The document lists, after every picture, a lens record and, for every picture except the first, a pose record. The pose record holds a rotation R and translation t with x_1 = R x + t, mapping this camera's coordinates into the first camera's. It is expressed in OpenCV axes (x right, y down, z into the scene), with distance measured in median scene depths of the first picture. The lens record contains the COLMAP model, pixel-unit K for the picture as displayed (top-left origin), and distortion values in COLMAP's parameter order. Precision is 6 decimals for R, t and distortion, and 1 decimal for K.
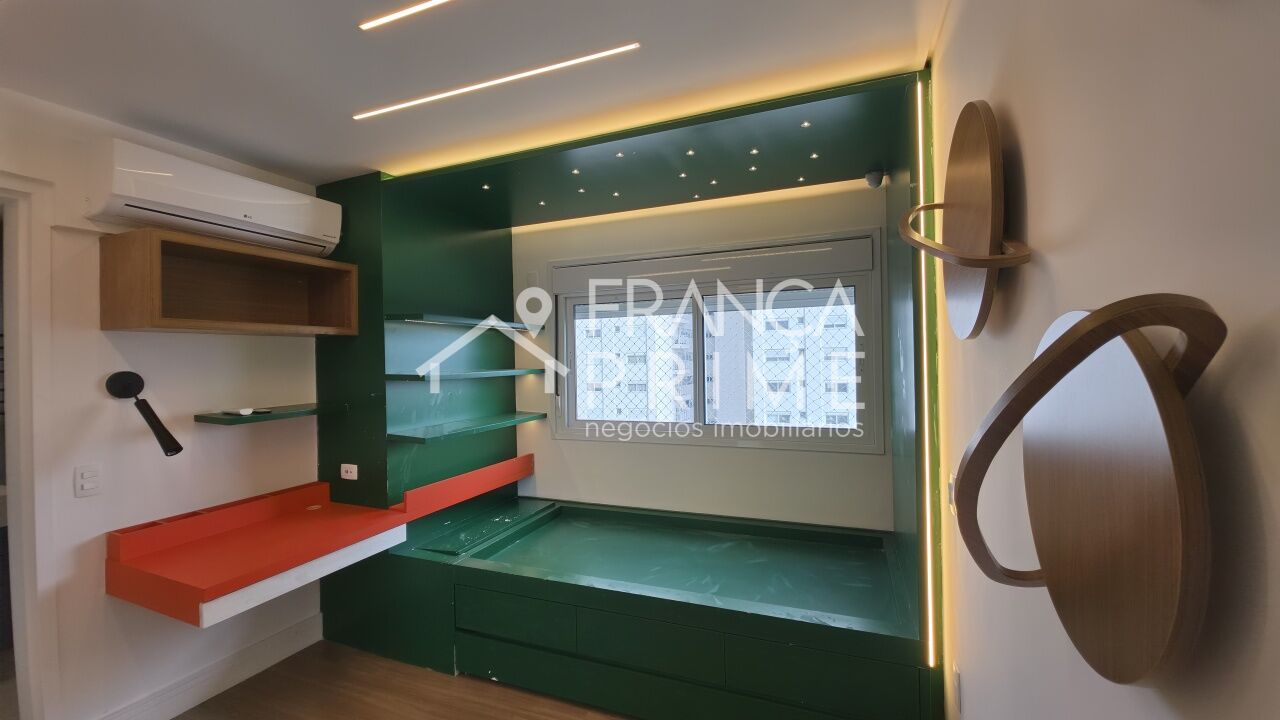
lens RADIAL K [[518.8, 0, 640.0], [0, 518.8, 360.0], [0, 0, 1]] dist [0.000820, 0.000021]
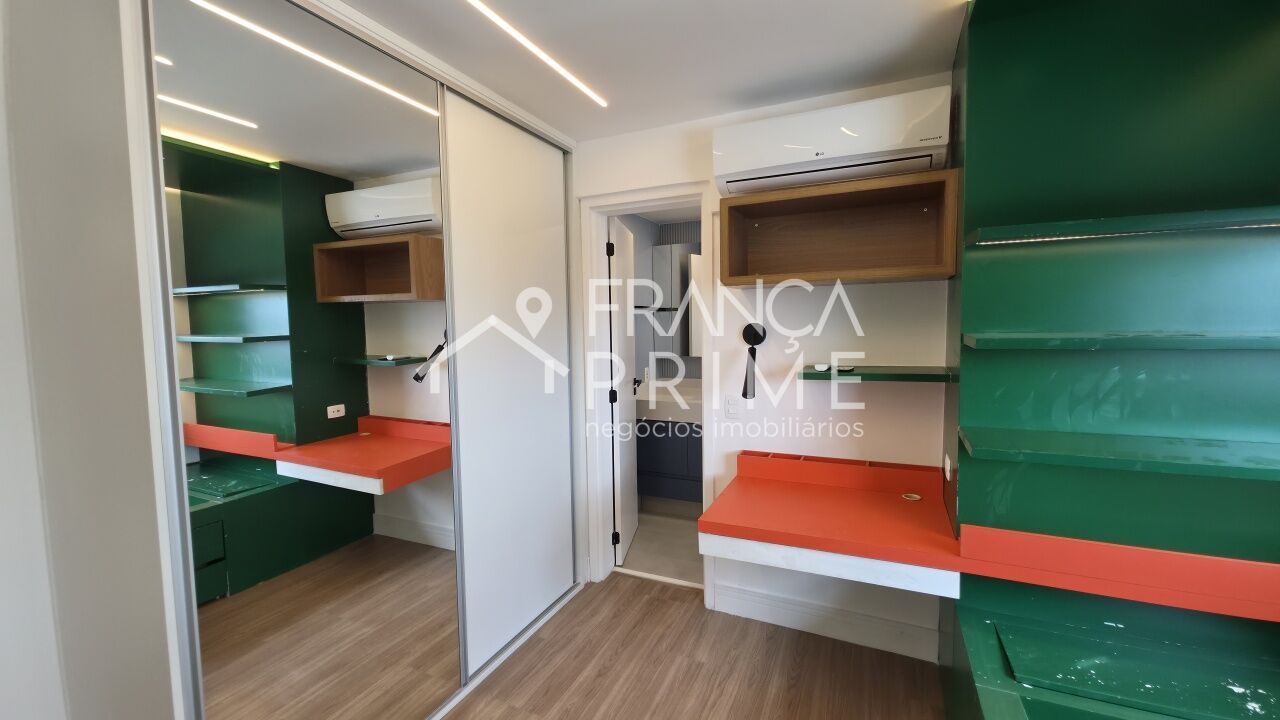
lens RADIAL K [[518.8, 0, 640.0], [0, 518.8, 360.0], [0, 0, 1]] dist [0.000820, 0.000021]
pose [[-0.069210, 0.096053, -0.992967, 0.190470], [0.017360, 0.995319, 0.095070, -0.009329], [0.997451, -0.010658, -0.070553, 0.713440]]
